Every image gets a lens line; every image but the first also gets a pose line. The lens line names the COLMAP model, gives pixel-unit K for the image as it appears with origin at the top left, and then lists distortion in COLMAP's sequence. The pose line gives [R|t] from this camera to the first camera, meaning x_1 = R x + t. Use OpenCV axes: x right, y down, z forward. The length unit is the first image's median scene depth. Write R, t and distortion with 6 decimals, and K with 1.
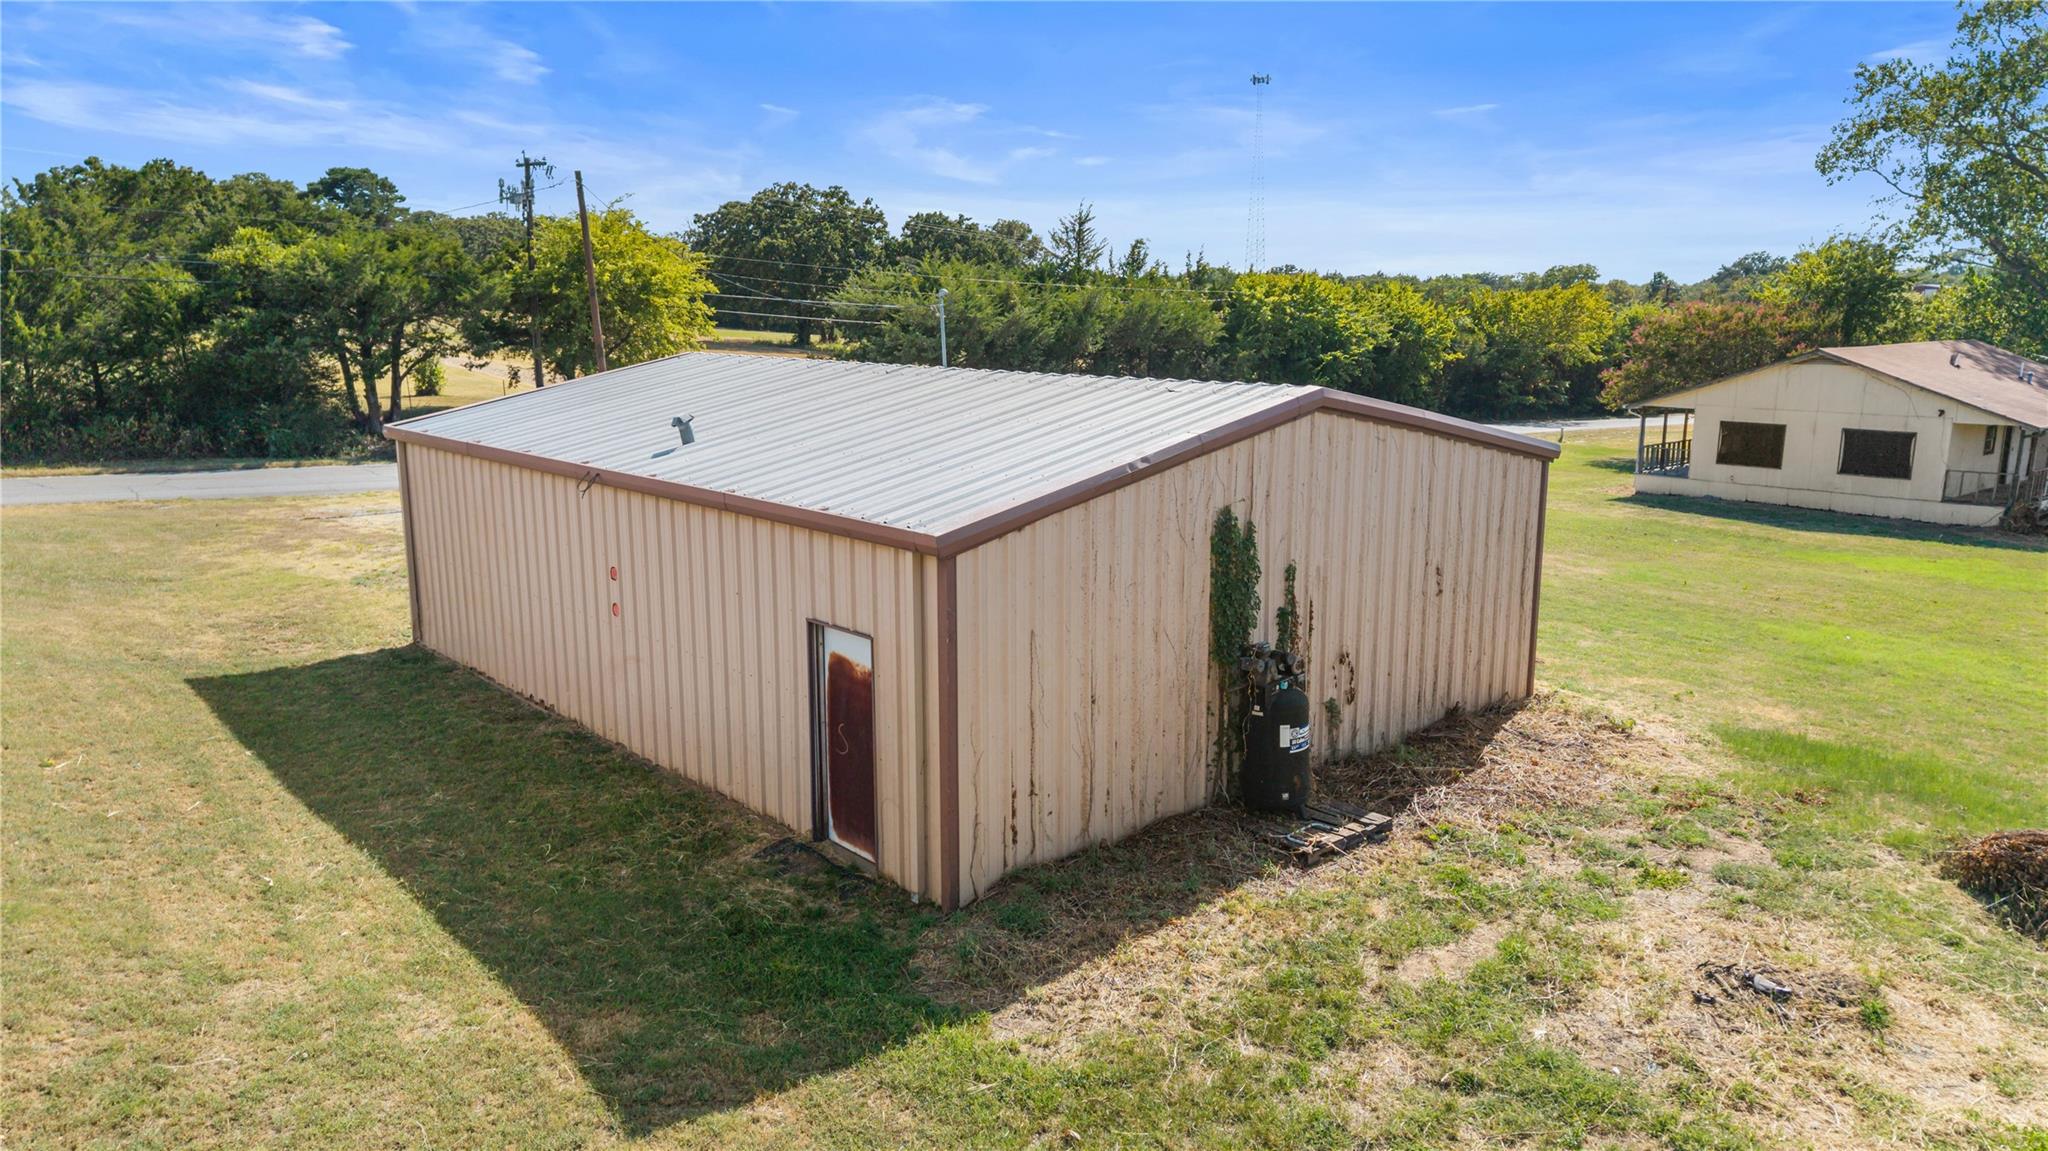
lens RADIAL K [[1363.9, 0, 1011.2], [0, 1363.9, 575.9], [0, 0, 1]] dist [0.041723, -0.047344]
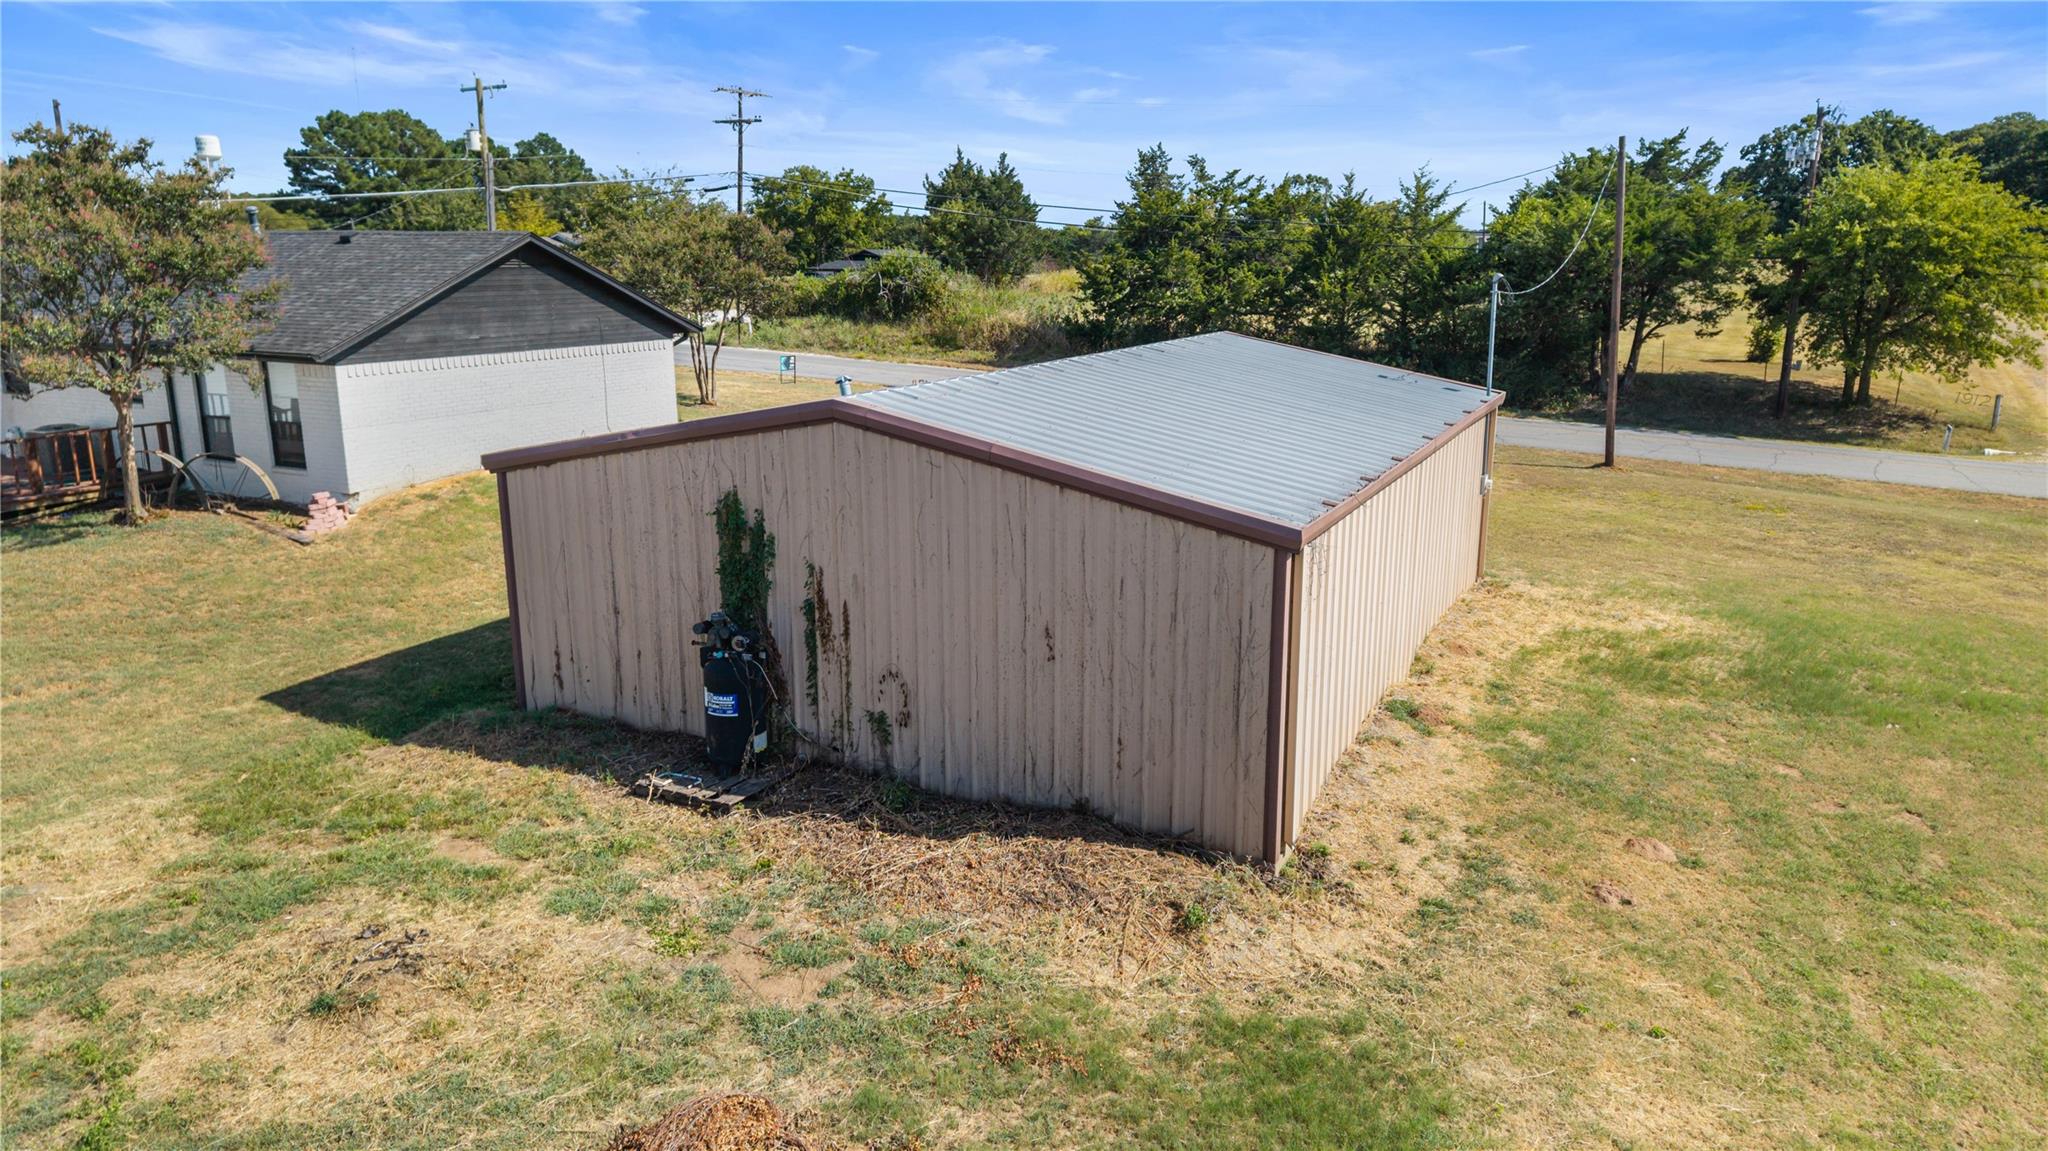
lens RADIAL K [[1363.9, 0, 1028.9], [0, 1363.9, 571.3], [0, 0, 1]] dist [0.041723, -0.047344]
pose [[0.384983, 0.228284, -0.894245, 1.288897], [-0.180160, 0.968875, 0.169774, -0.223484], [0.905169, 0.095747, 0.414128, 0.757726]]
